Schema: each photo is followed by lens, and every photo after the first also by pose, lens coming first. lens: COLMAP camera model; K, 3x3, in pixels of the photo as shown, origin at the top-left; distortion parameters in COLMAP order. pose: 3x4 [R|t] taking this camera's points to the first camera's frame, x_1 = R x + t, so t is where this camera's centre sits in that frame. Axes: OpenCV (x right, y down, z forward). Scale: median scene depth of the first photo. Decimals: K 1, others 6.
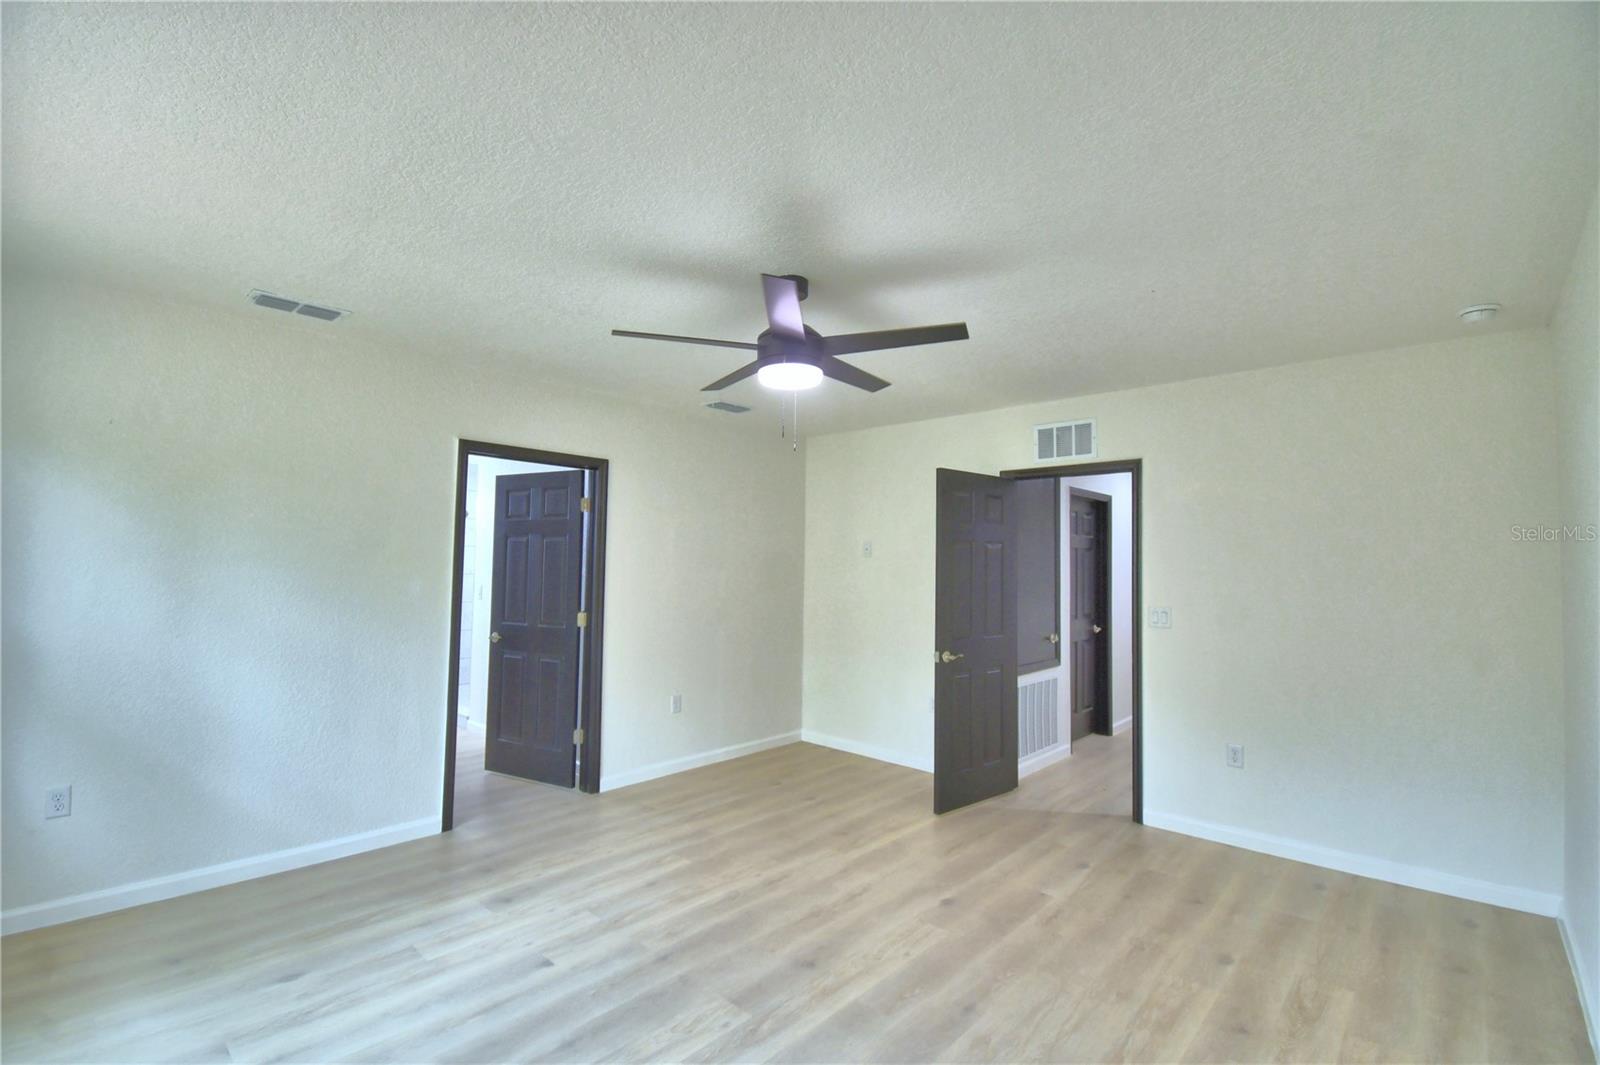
lens RADIAL K [[702.5, 0, 795.2], [0, 702.5, 531.4], [0, 0, 1]] dist [0.025520, -0.028842]
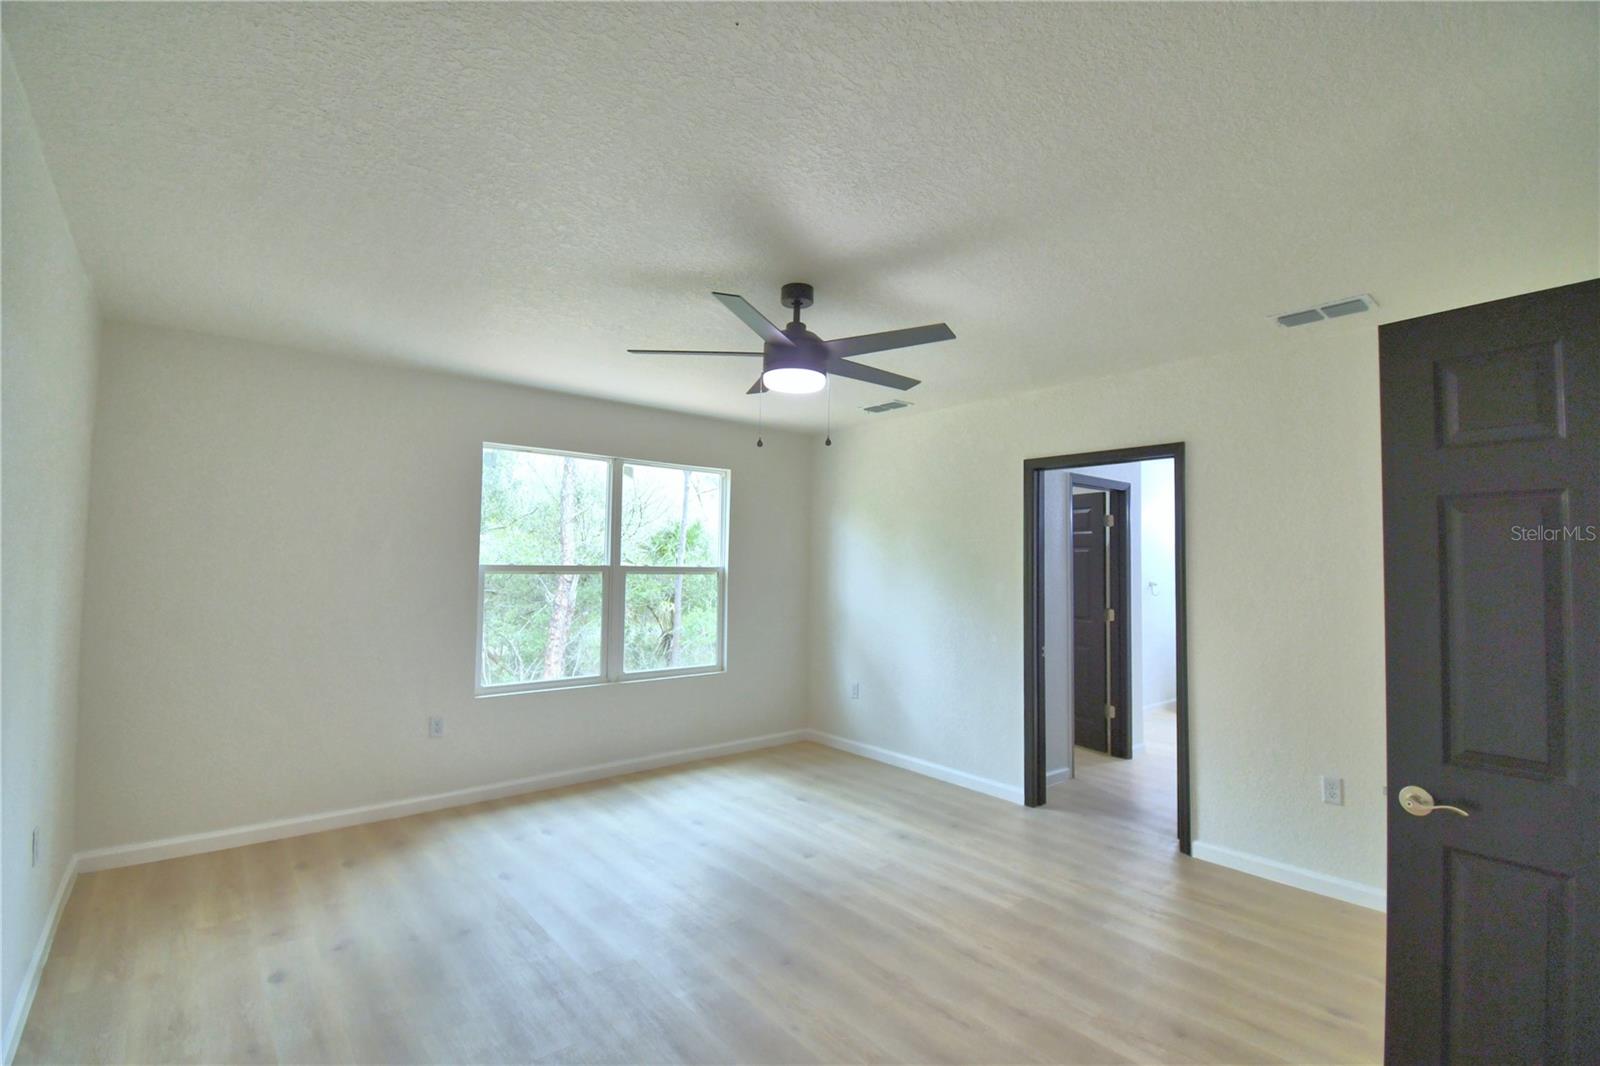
lens RADIAL K [[716.7, 0, 778.2], [0, 716.7, 551.8], [0, 0, 1]] dist [-0.017042, 0.000016]
pose [[-0.144223, -0.036655, -0.988866, 0.924783], [0.027362, 0.998784, -0.041013, 0.074670], [0.989167, -0.032972, -0.143045, 1.036846]]
